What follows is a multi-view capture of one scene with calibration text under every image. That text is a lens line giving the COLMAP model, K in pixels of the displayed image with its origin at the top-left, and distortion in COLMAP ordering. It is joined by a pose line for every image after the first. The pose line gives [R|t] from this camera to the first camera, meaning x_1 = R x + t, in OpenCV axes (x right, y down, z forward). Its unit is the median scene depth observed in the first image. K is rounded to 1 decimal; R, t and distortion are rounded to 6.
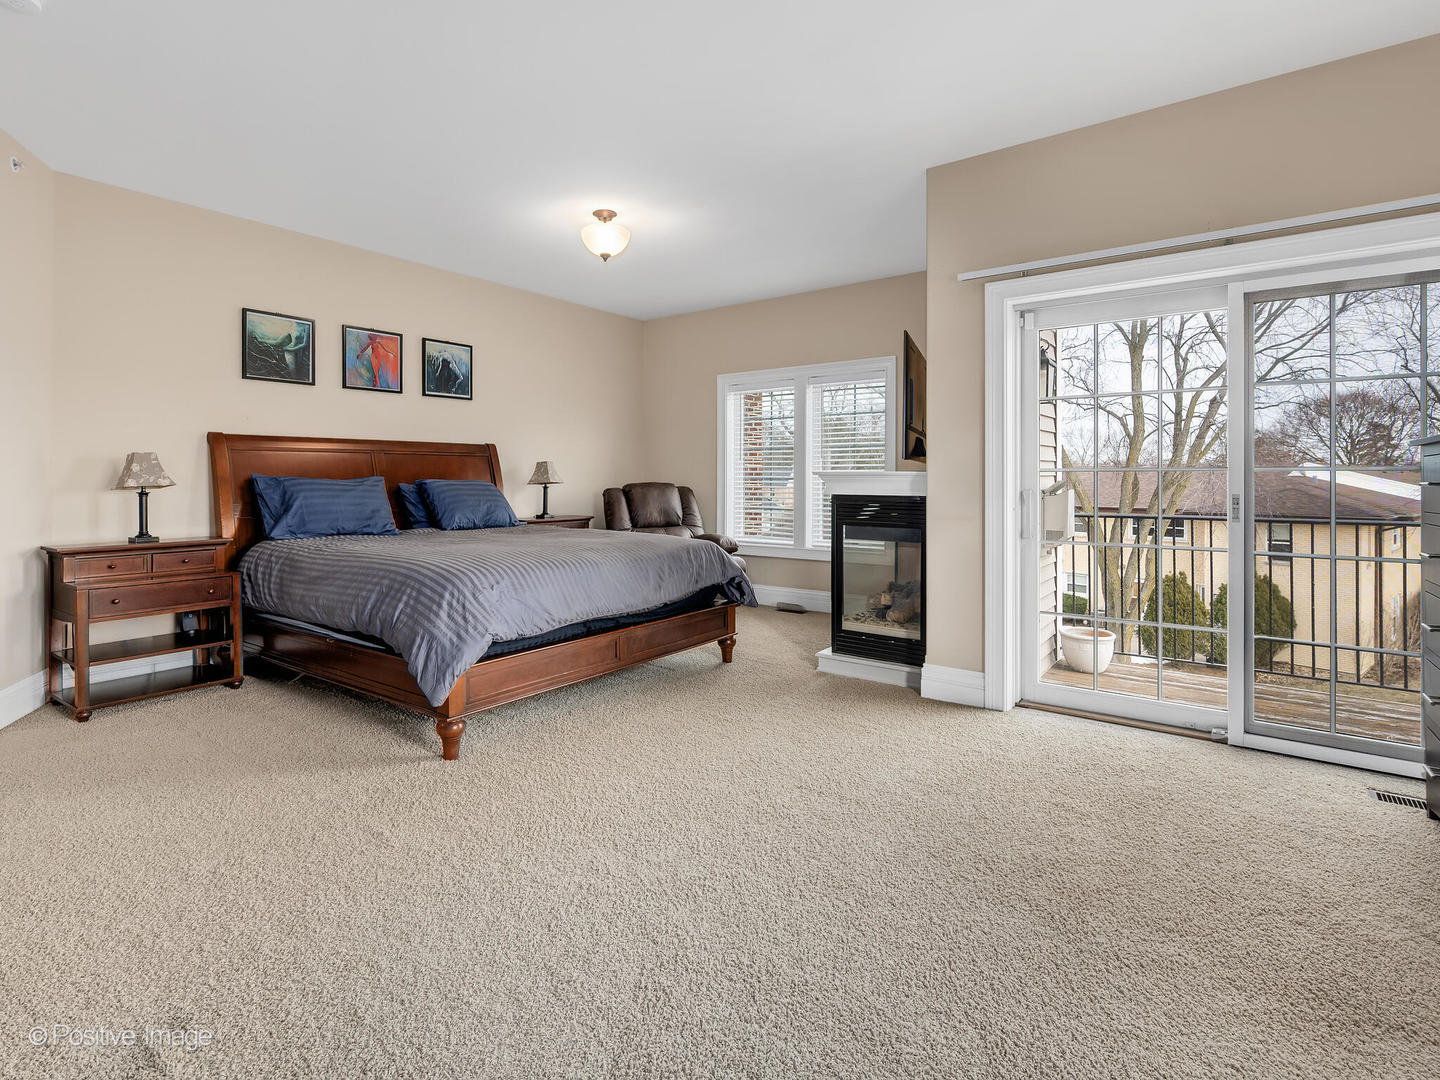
lens RADIAL K [[693.1, 0, 720.0], [0, 693.1, 490.4], [0, 0, 1]] dist [-0.000152, -0.000270]
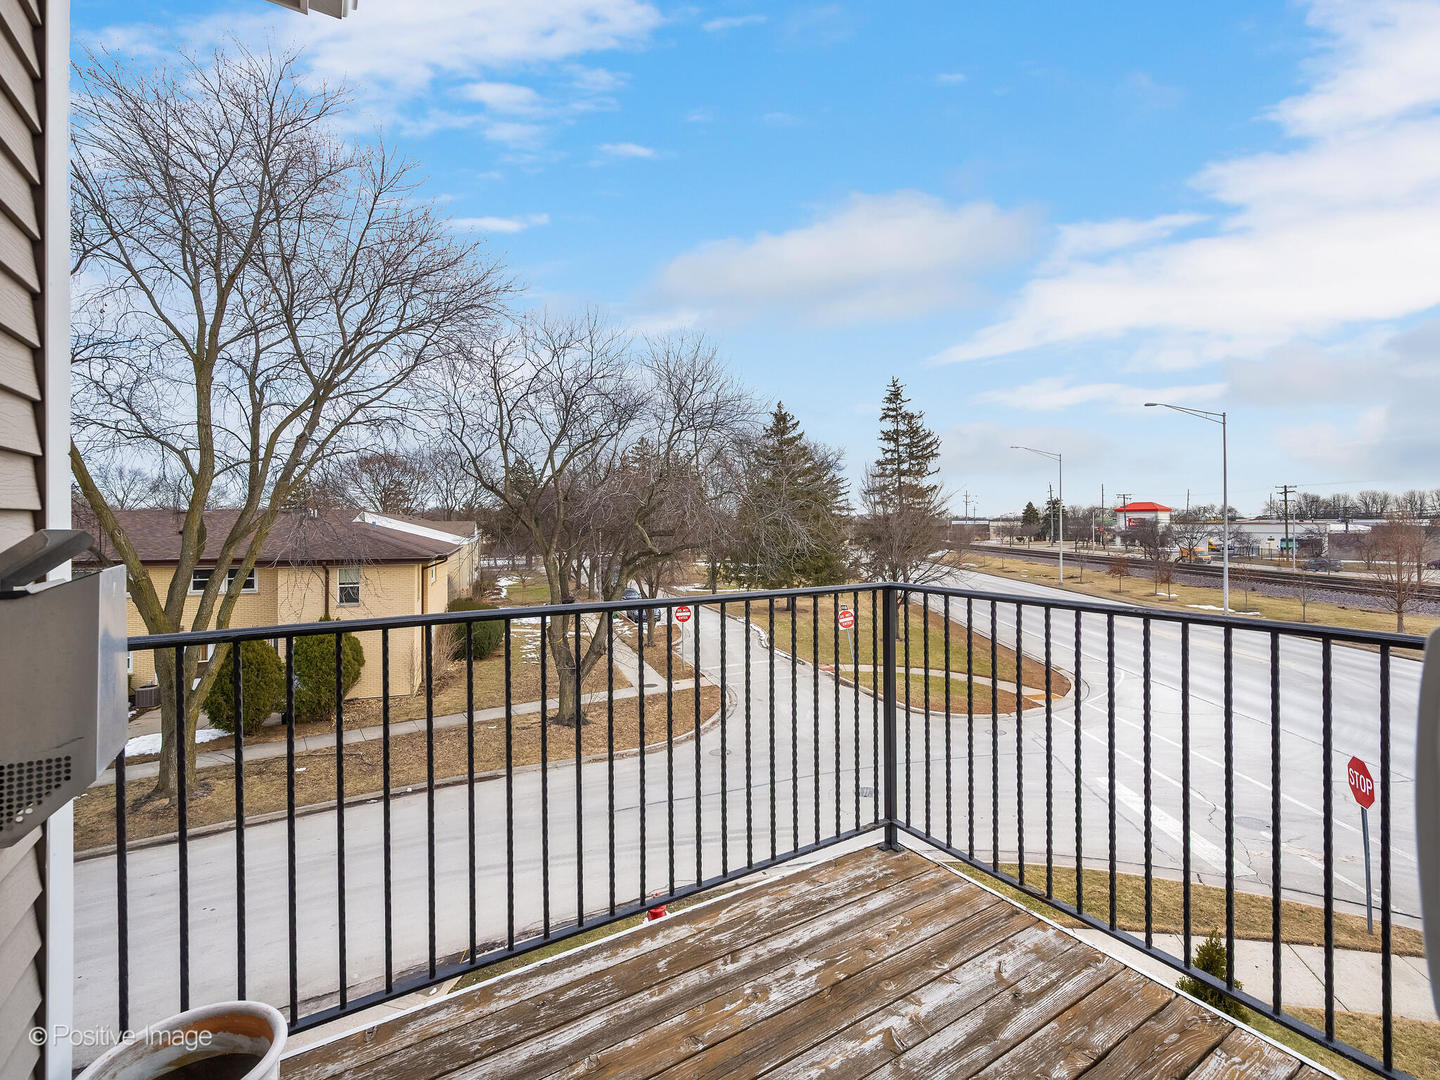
lens RADIAL K [[658.1, 0, 717.0], [0, 658.1, 526.1], [0, 0, 1]] dist [0.000143, -0.000170]
pose [[0.343908, -0.002412, 0.939000, 0.067805], [0.016683, 0.999855, -0.003542, -0.001523], [-0.938855, 0.016883, 0.343898, 0.146438]]
